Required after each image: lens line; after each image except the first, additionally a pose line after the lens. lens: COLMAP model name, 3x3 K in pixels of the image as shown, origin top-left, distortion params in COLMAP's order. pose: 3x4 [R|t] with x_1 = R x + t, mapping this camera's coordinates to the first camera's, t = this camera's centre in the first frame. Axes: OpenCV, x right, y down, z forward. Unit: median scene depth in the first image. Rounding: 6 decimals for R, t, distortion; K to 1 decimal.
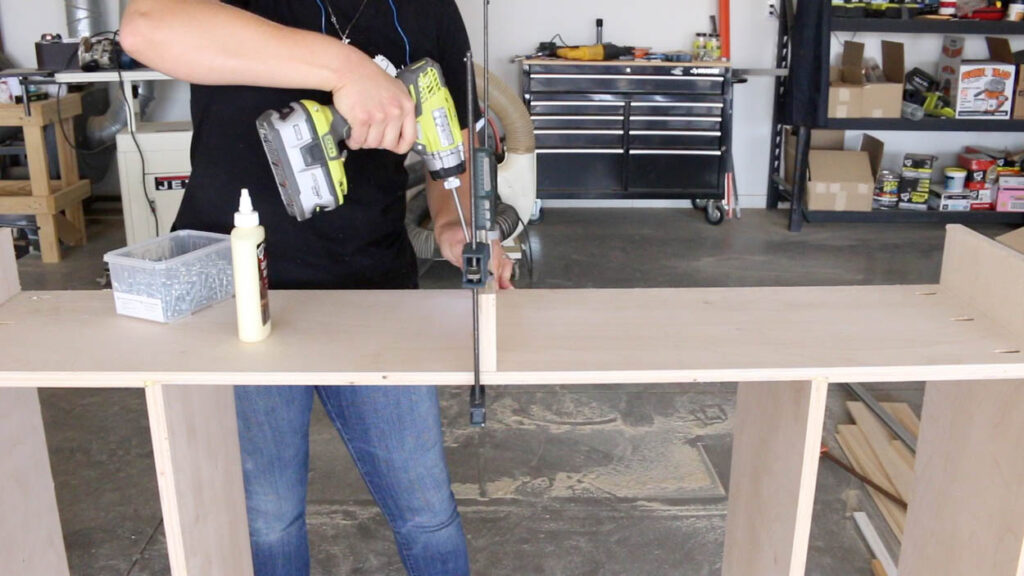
lens RADIAL K [[945.6, 0, 512.0], [0, 945.6, 288.0], [0, 0, 1]] dist [-0.097122, 0.012814]
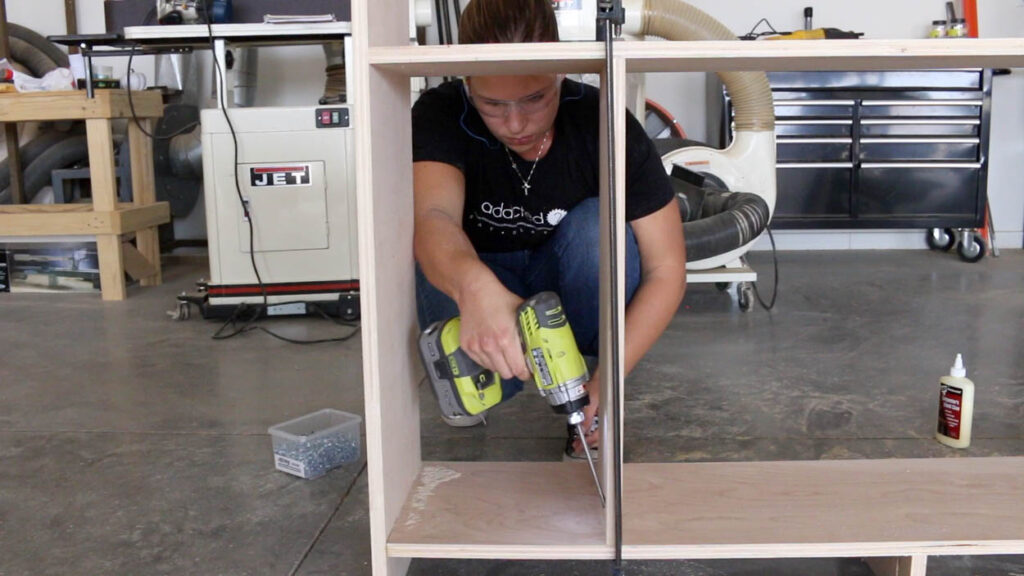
lens RADIAL K [[945.6, 0, 512.0], [0, 945.6, 288.0], [0, 0, 1]] dist [-0.097122, 0.012814]
pose [[0.995694, -0.008544, -0.092310, -0.105614], [-0.004029, 0.990815, -0.135163, 0.068430], [0.092617, 0.134953, 0.986514, 0.288151]]
